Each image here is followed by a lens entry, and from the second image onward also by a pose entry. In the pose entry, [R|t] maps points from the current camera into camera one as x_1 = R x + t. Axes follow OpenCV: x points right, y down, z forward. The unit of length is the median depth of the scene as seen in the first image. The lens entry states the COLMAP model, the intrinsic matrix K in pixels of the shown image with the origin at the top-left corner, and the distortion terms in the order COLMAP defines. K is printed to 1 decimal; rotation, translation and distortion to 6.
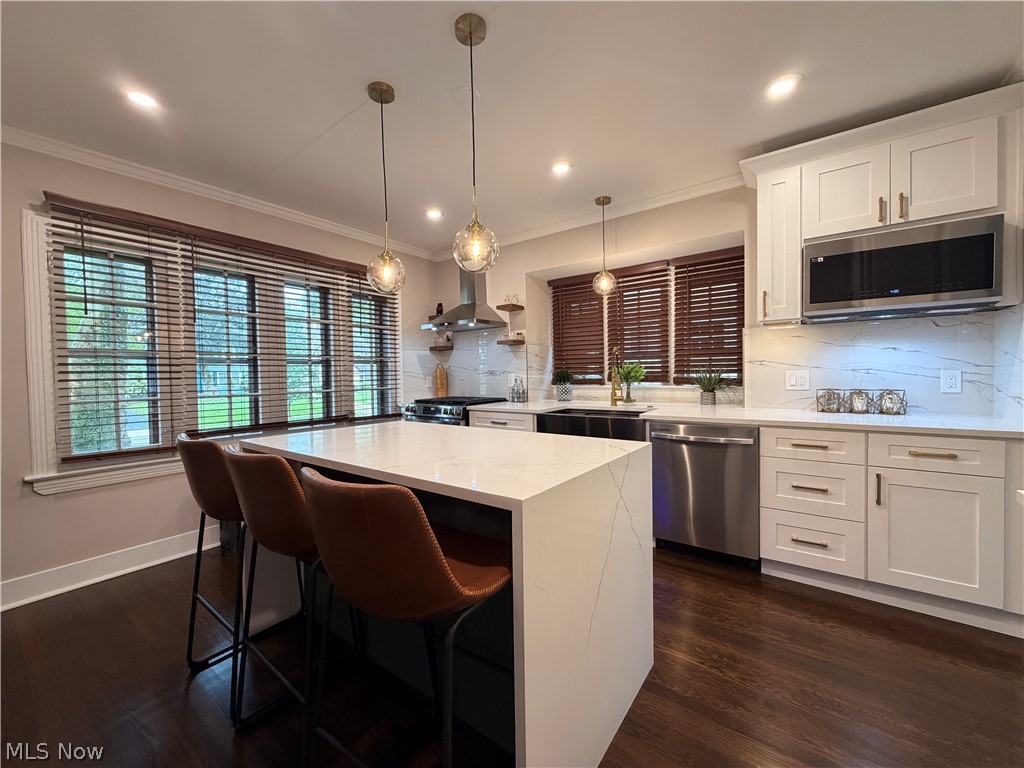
lens RADIAL K [[407.4, 0, 507.9], [0, 407.4, 382.9], [0, 0, 1]] dist [-0.000488, 0.000054]
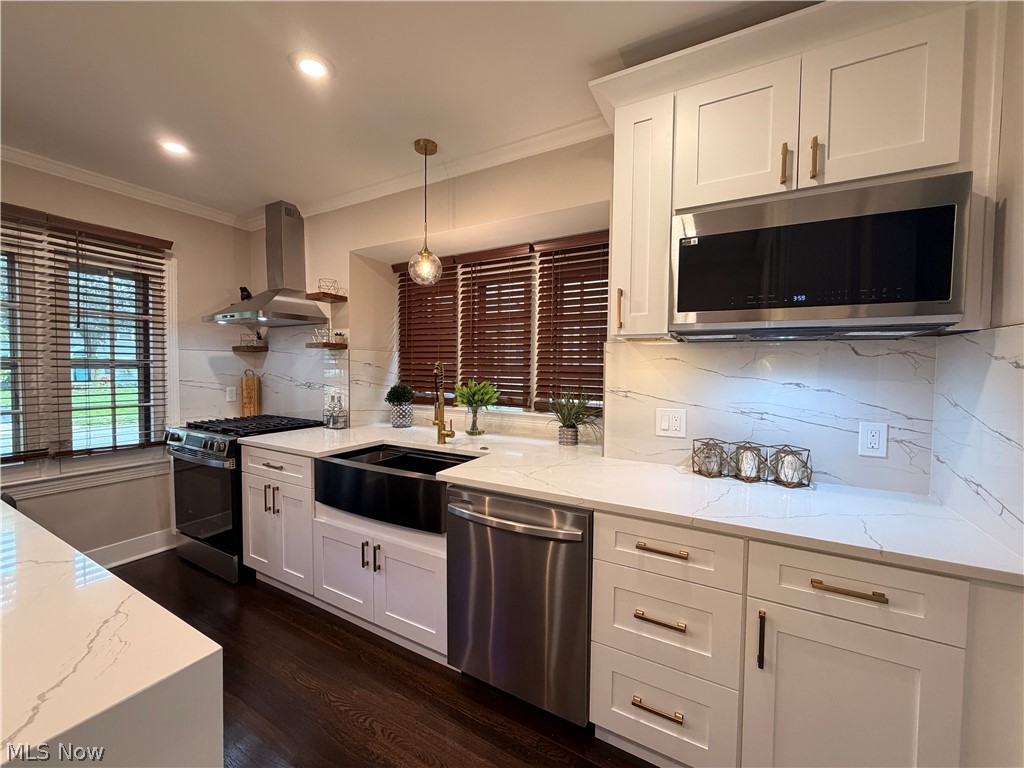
lens RADIAL K [[407.4, 0, 507.9], [0, 407.4, 382.9], [0, 0, 1]] dist [-0.000488, 0.000054]
pose [[0.991670, 0.024114, 0.126524, 0.263397], [-0.025722, 0.999608, 0.011094, -0.055512], [-0.126207, -0.014256, 0.991901, 0.266808]]
